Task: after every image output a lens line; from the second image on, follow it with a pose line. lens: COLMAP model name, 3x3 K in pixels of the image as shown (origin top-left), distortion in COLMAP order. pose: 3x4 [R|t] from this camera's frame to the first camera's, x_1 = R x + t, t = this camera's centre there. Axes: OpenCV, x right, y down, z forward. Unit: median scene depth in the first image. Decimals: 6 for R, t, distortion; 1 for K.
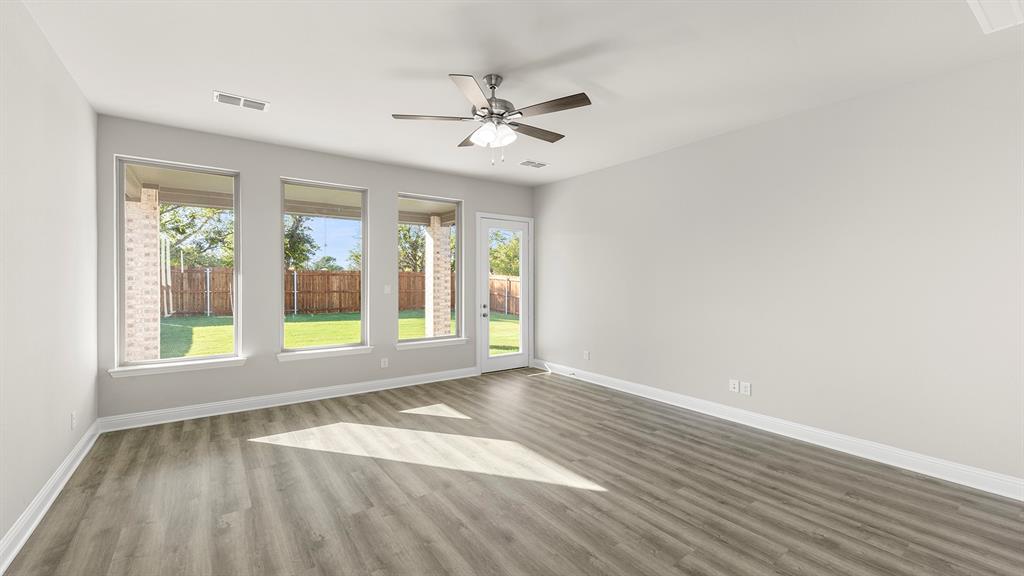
lens RADIAL K [[433.3, 0, 510.4], [0, 433.3, 283.4], [0, 0, 1]] dist [0.006699, -0.000497]
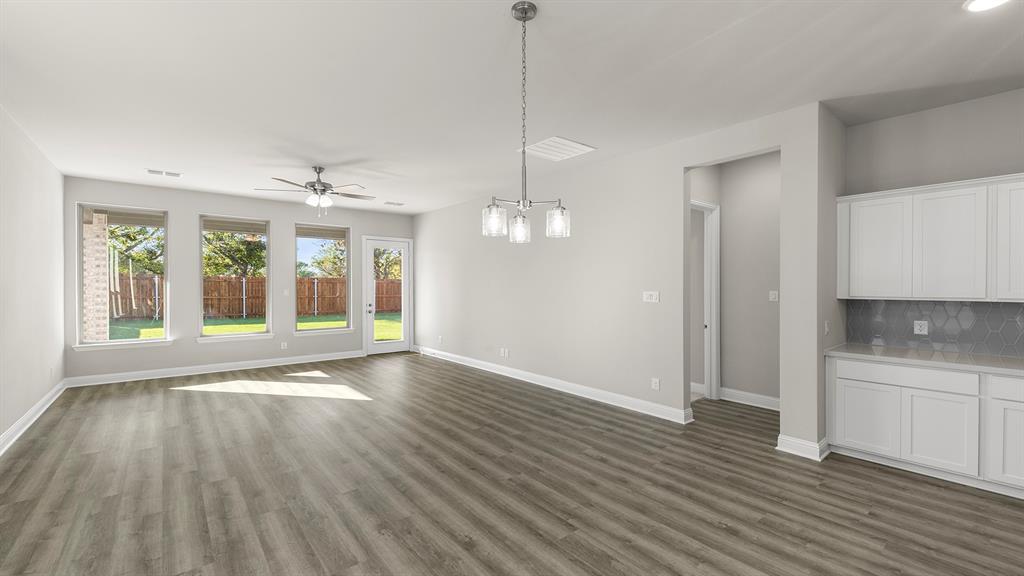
lens RADIAL K [[418.2, 0, 515.1], [0, 418.2, 287.8], [0, 0, 1]] dist [0.000902, -0.001456]
pose [[0.995685, -0.002638, 0.092755, 0.434780], [0.002924, 0.999991, -0.002943, 0.006547], [-0.092747, 0.003202, 0.995685, -0.537920]]
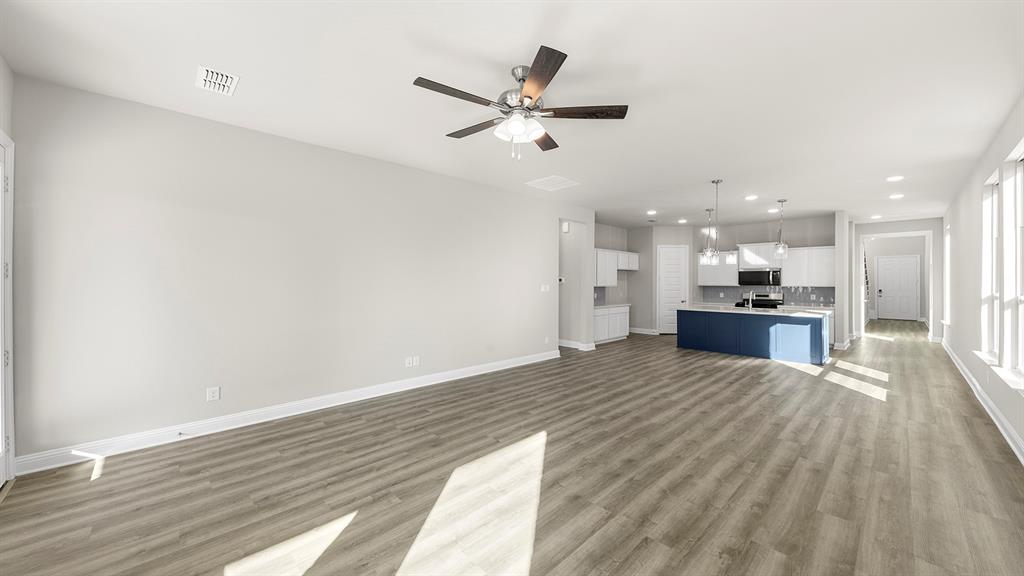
lens RADIAL K [[371.5, 0, 510.5], [0, 371.5, 283.6], [0, 0, 1]] dist [0.000118, -0.000063]
pose [[-0.155852, -0.010320, 0.987727, -0.625736], [0.008192, 0.999898, 0.011740, -0.012430], [-0.987747, 0.009922, -0.155751, 0.851386]]
